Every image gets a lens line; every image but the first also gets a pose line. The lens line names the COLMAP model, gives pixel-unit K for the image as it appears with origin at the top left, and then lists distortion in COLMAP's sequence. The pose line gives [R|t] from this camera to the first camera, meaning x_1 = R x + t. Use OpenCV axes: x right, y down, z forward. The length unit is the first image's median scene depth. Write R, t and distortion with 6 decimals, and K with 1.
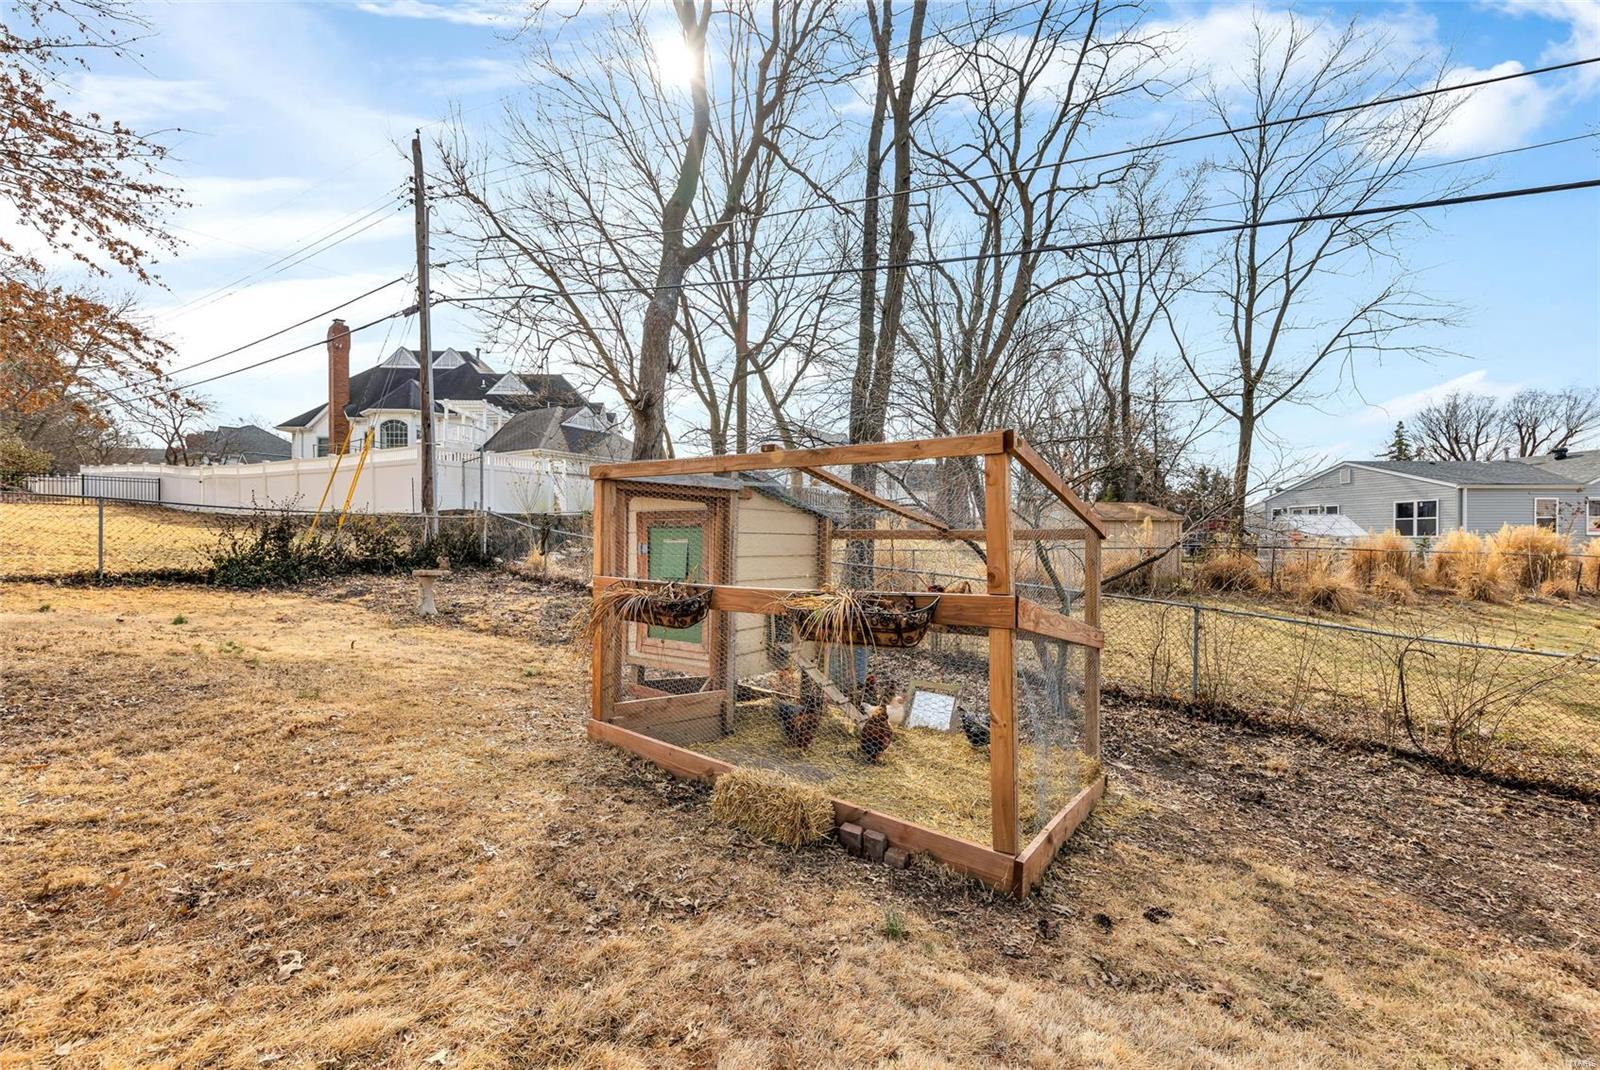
lens RADIAL K [[632.9, 0, 803.3], [0, 632.9, 537.9], [0, 0, 1]] dist [0.004264, 0.000416]
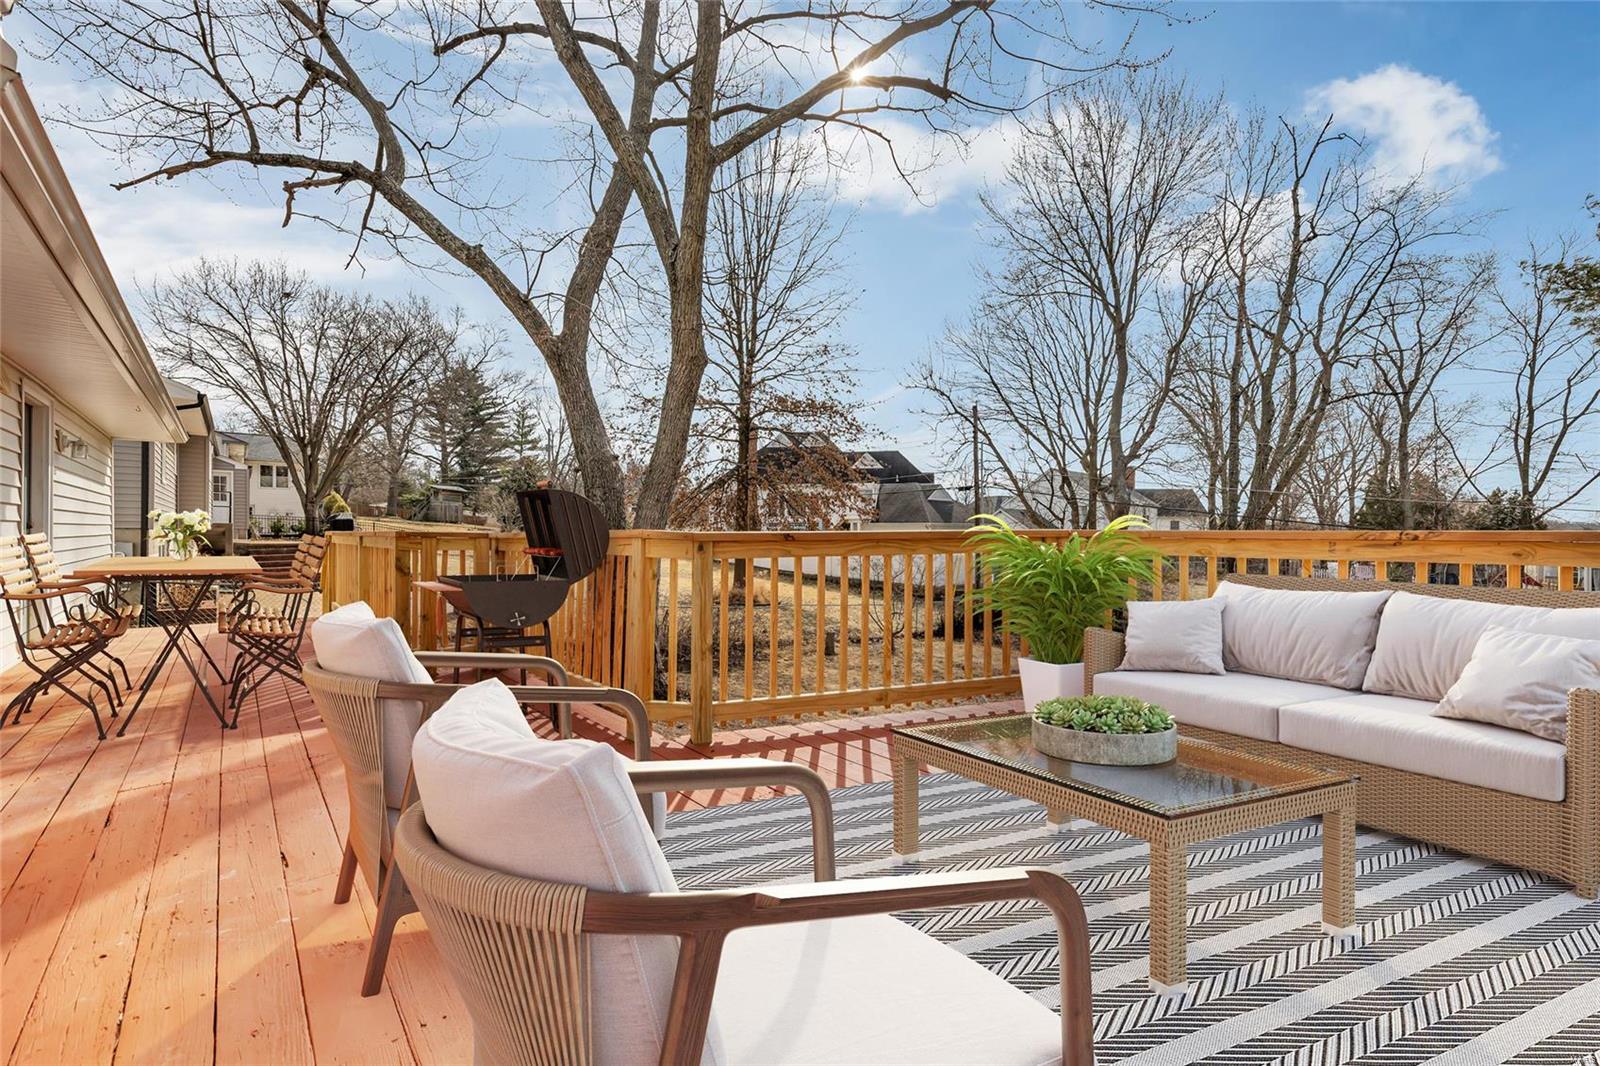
lens RADIAL K [[632.9, 0, 798.5], [0, 632.9, 530.6], [0, 0, 1]] dist [0.004264, 0.000416]
pose [[0.962446, 0.005054, -0.271427, -0.215608], [-0.005156, 0.999987, 0.000337, -0.084200], [0.271425, 0.001075, 0.962459, -0.371501]]
